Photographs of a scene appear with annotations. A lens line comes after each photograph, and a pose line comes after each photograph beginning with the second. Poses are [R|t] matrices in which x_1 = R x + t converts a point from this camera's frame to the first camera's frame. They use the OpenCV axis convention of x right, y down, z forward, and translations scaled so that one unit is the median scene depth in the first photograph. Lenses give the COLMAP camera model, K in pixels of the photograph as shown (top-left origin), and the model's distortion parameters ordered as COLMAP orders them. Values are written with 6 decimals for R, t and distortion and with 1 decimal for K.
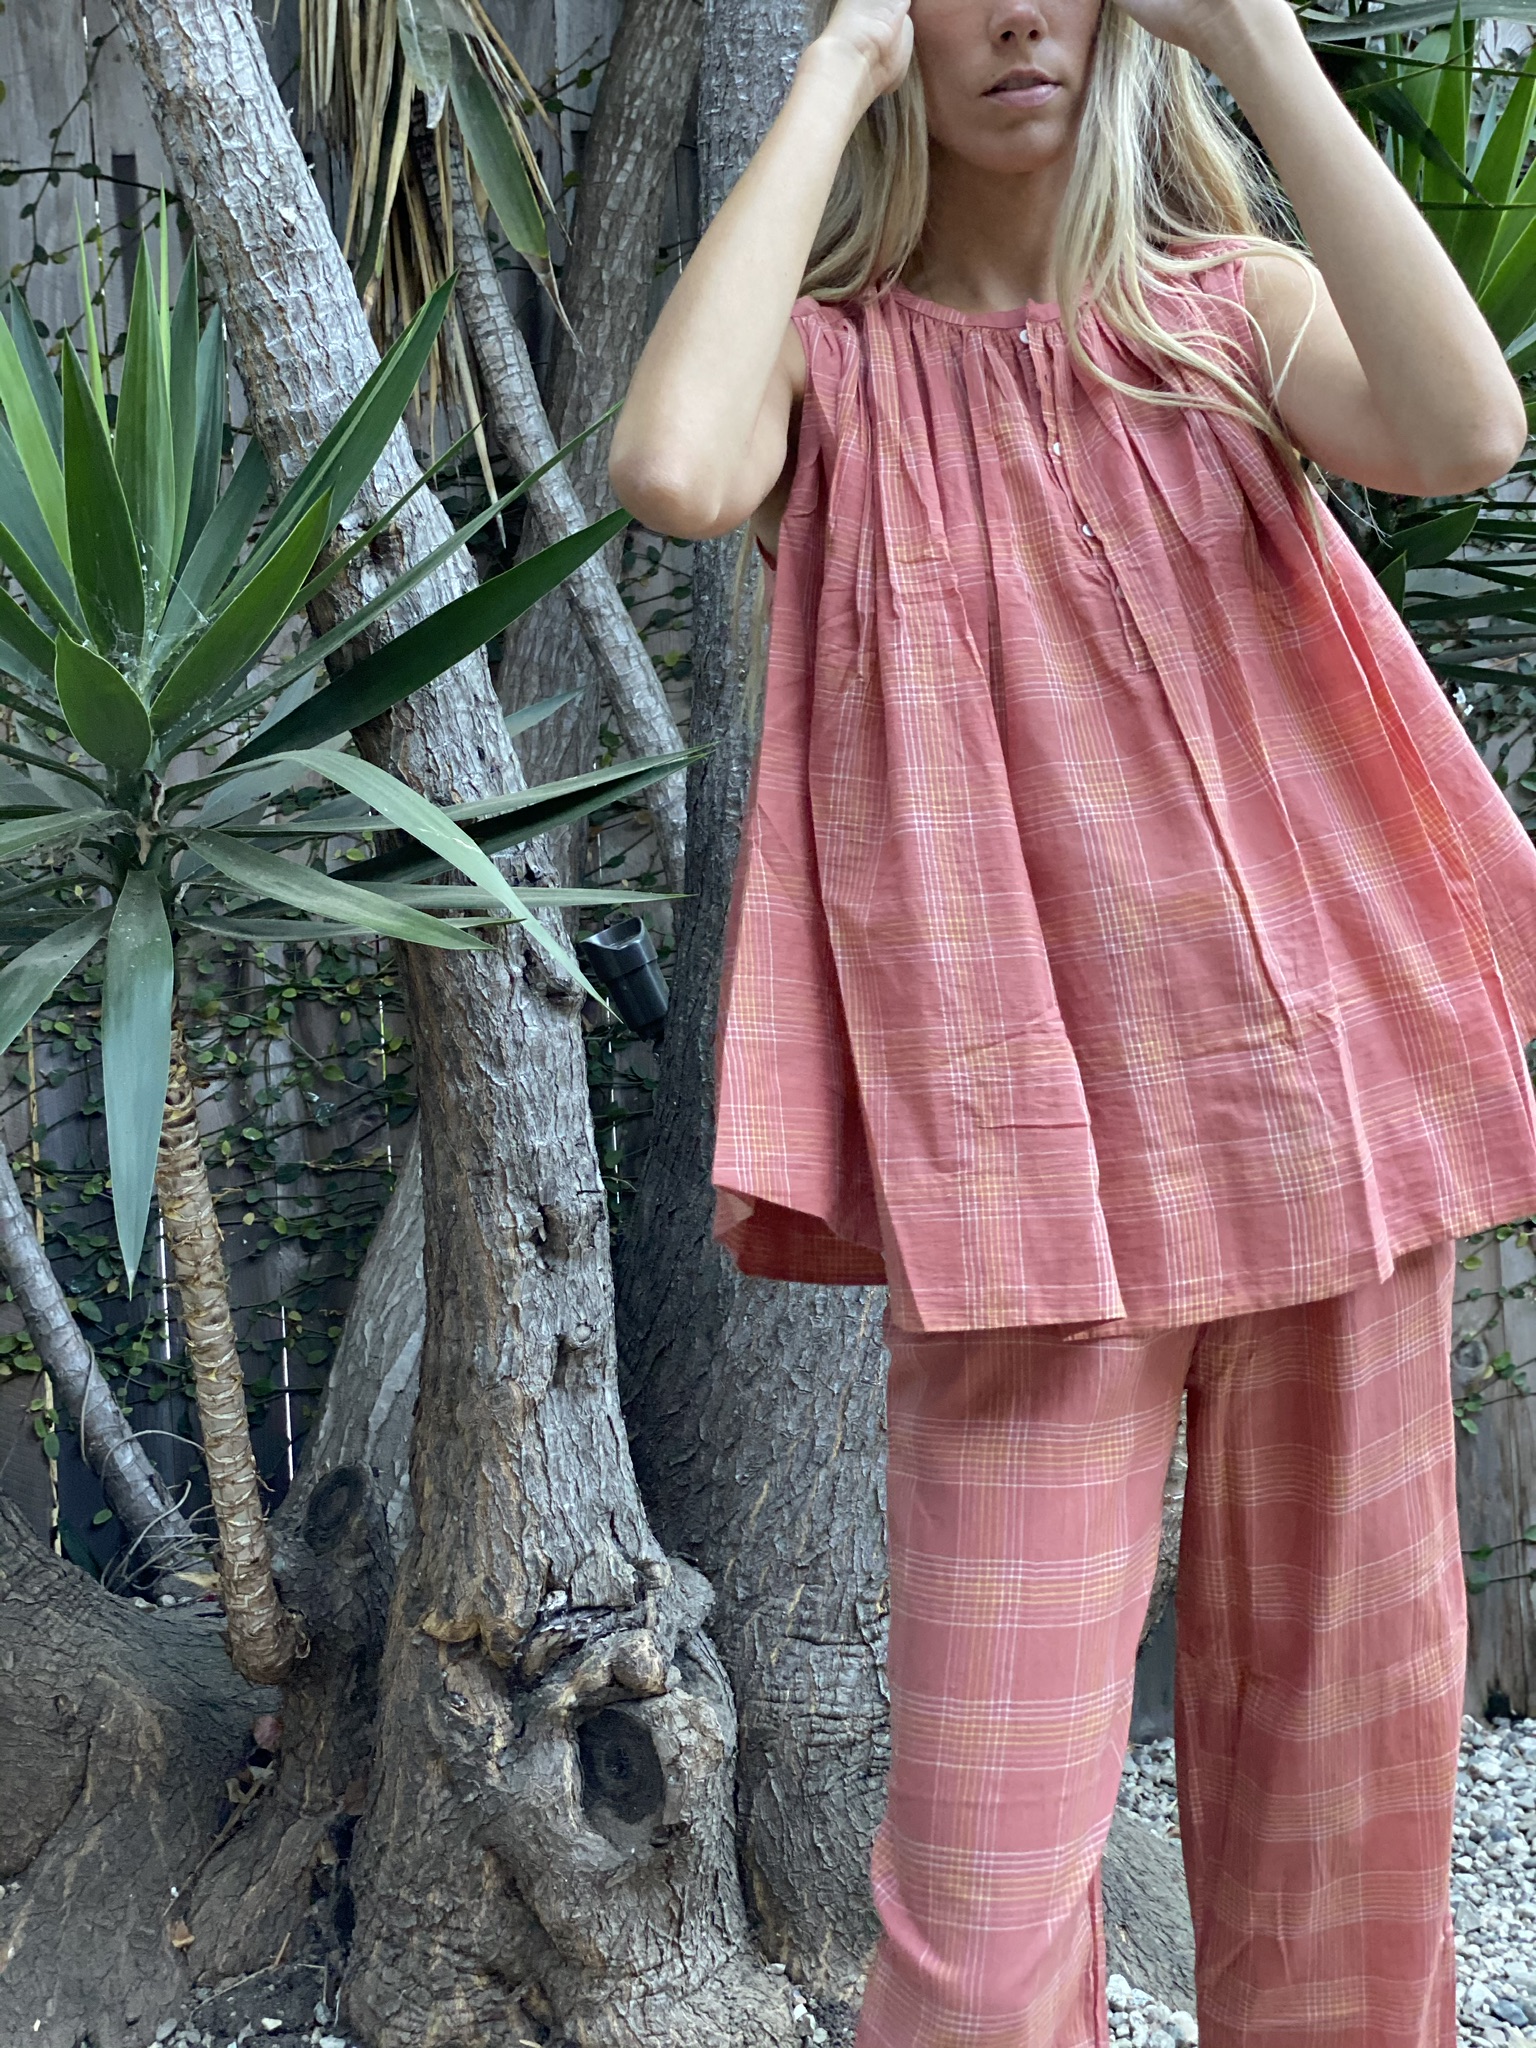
lens RADIAL K [[3050.7, 0, 809.9], [0, 3050.7, 1029.9], [0, 0, 1]] dist [0.170353, -0.426316]
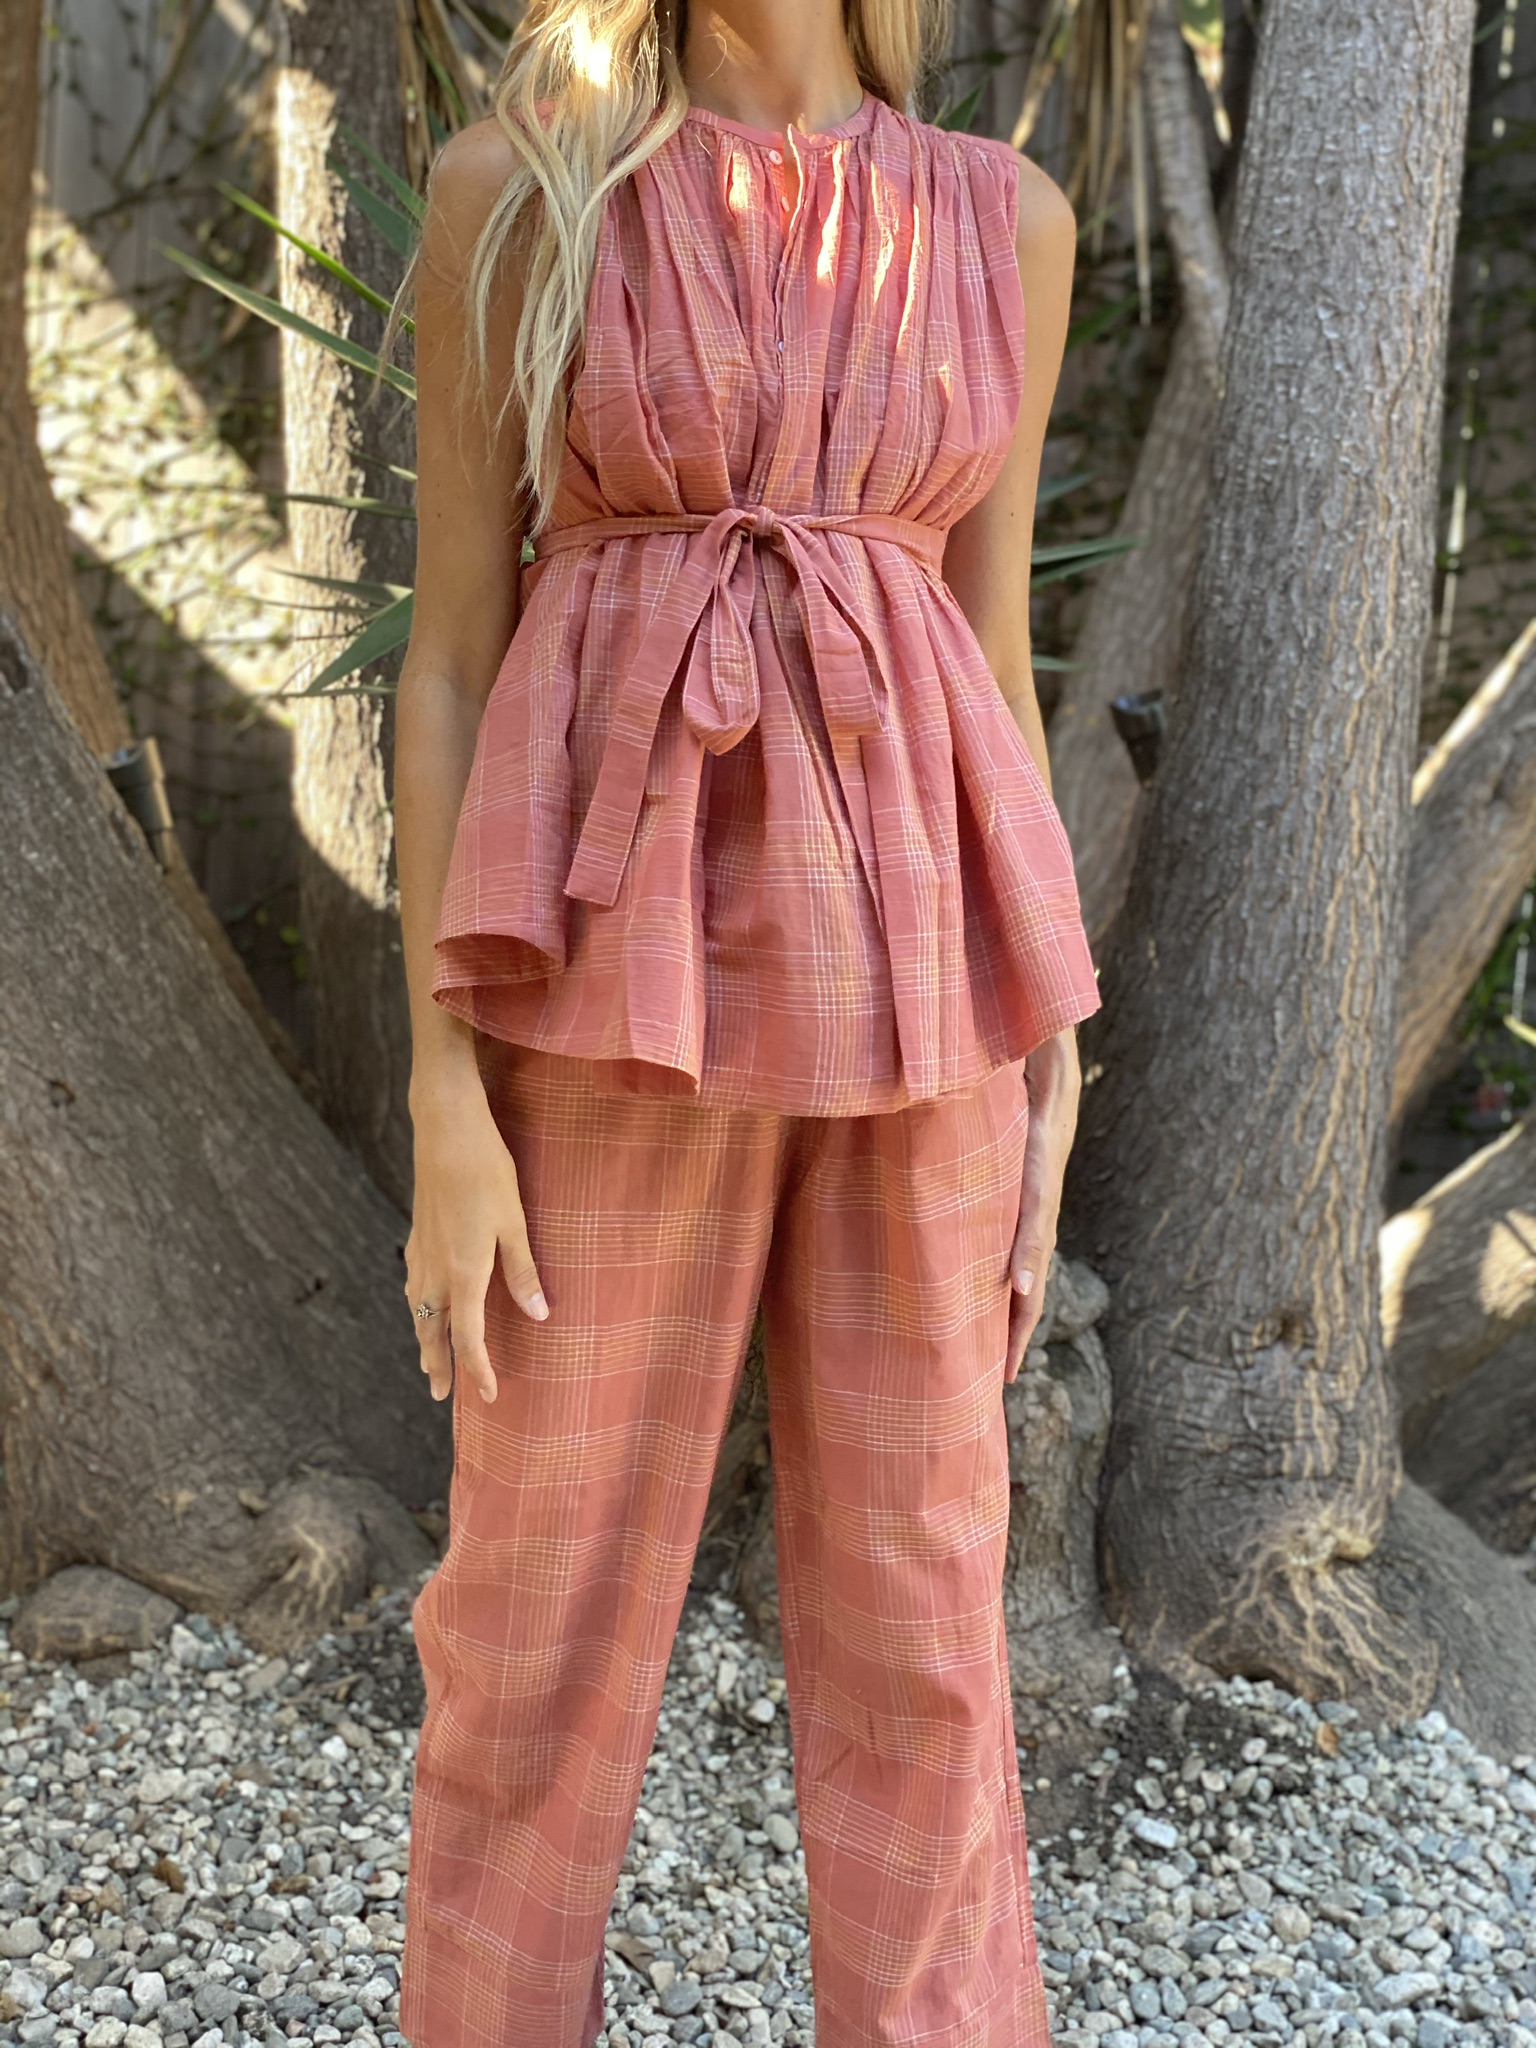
lens RADIAL K [[3057.7, 0, 746.7], [0, 3057.7, 1015.9], [0, 0, 1]] dist [0.186519, -0.534276]
pose [[0.940994, 0.153812, -0.301451, 0.174139], [-0.129129, 0.986543, 0.100288, -0.013196], [0.312820, -0.055445, 0.948193, -0.097082]]
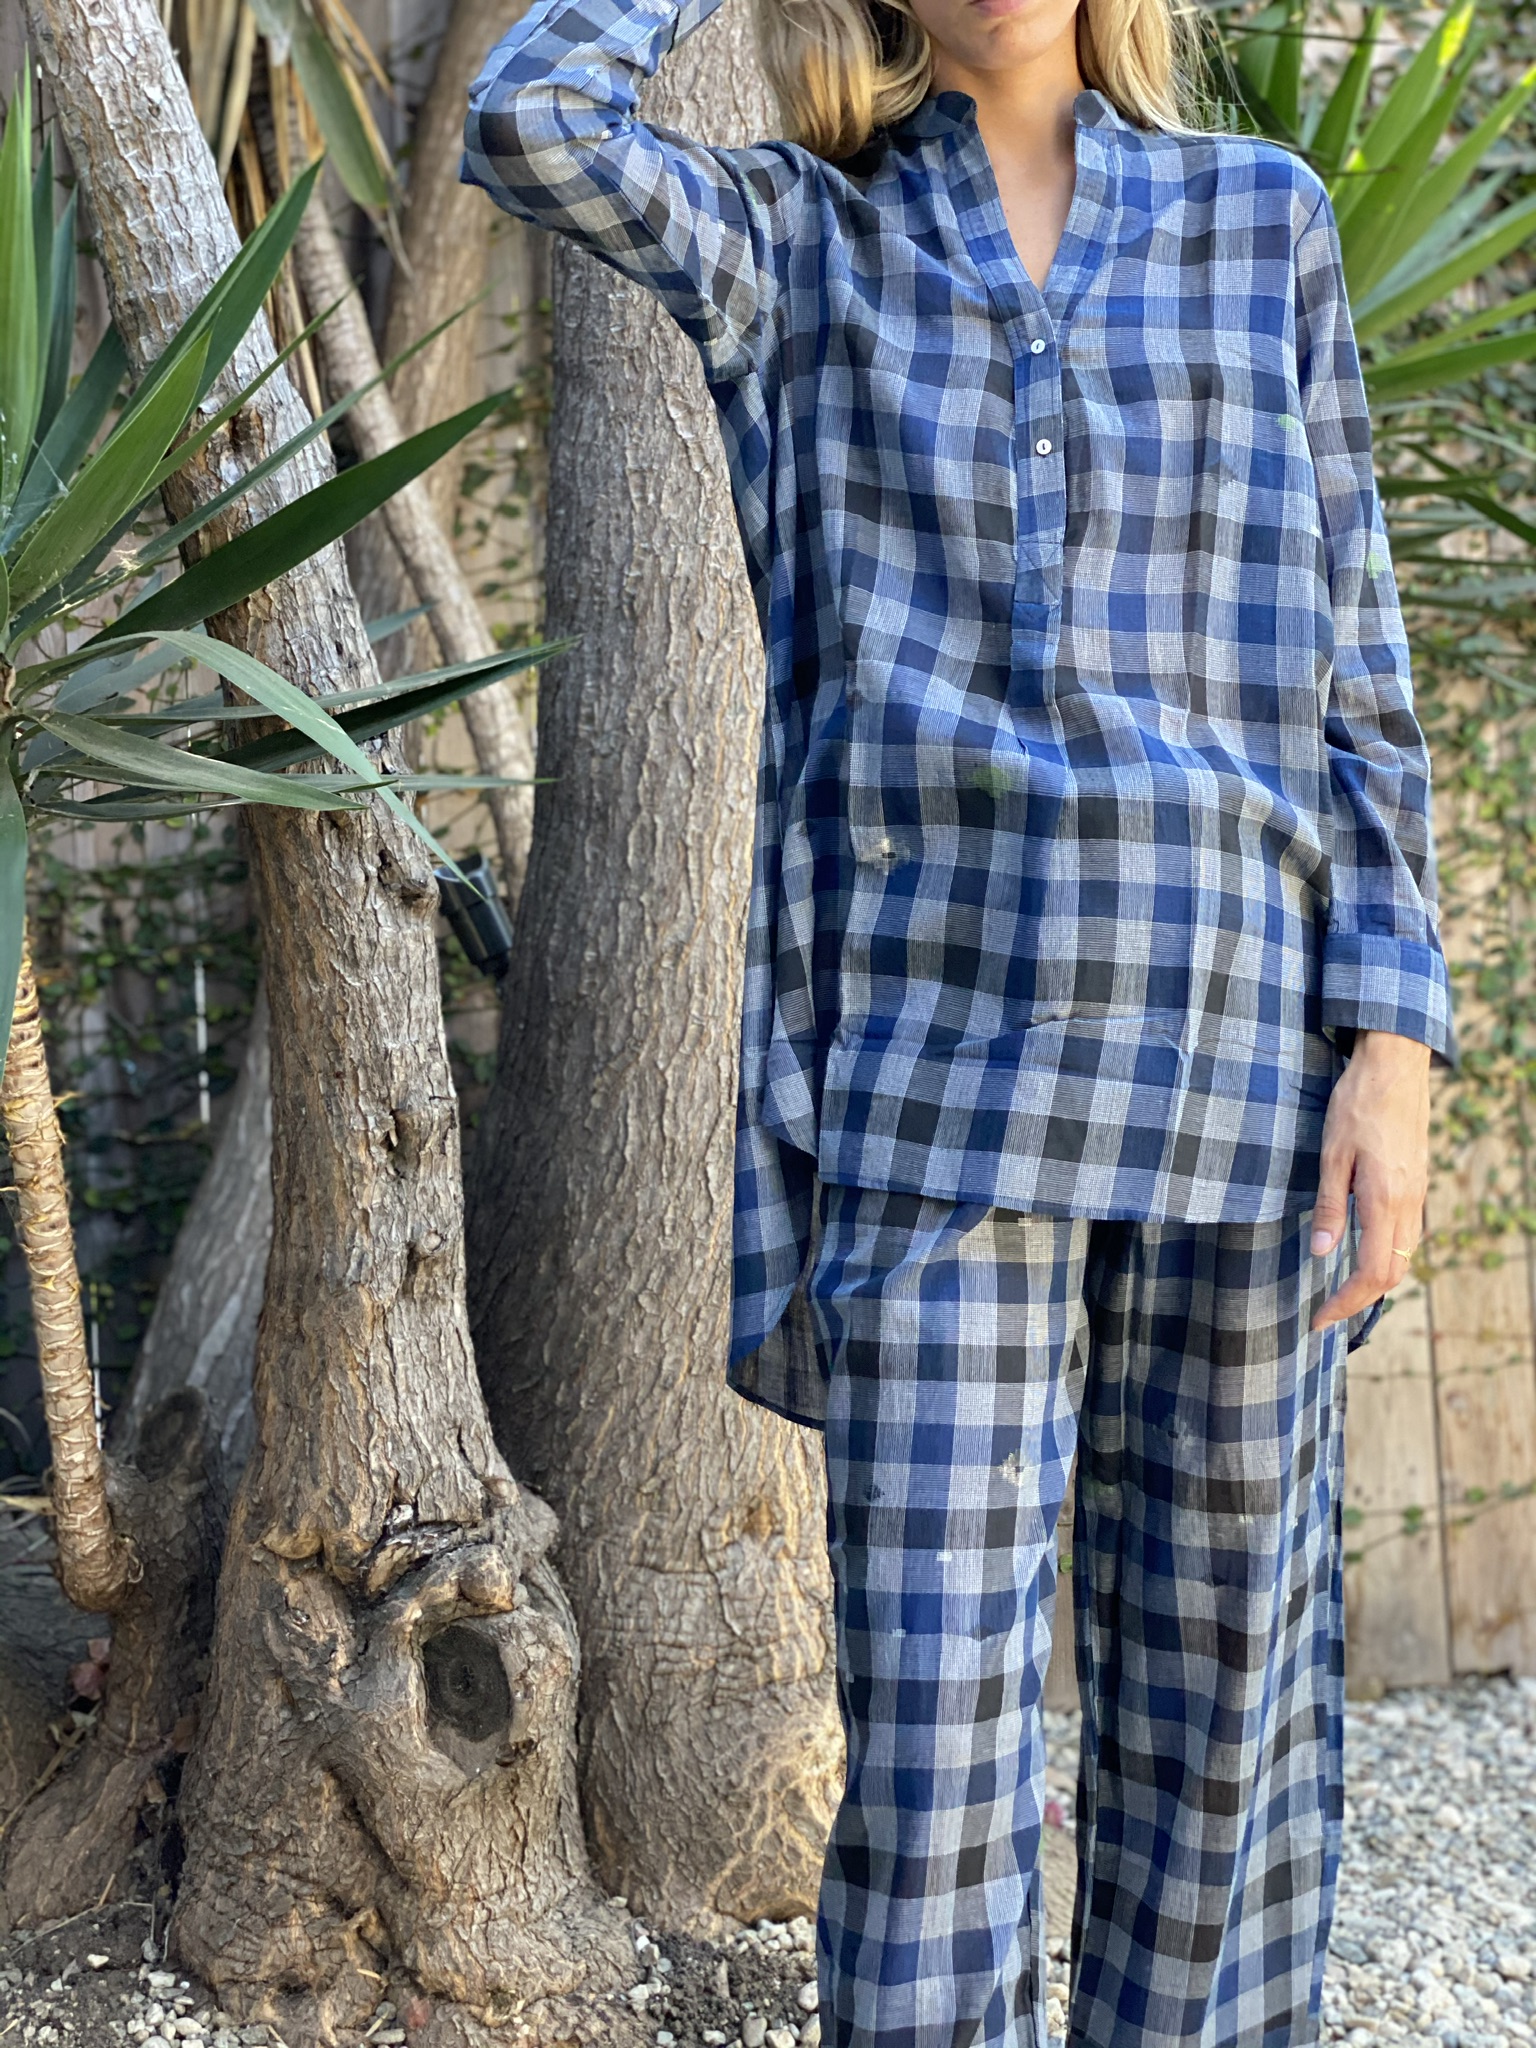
lens RADIAL K [[3052.6, 0, 756.0], [0, 3052.6, 1018.3], [0, 0, 1]] dist [0.185405, -0.517144]
pose [[0.998184, 0.010056, 0.059391, -0.029107], [-0.007693, 0.999174, -0.039890, 0.064460], [-0.059743, 0.039361, 0.997437, 0.007423]]
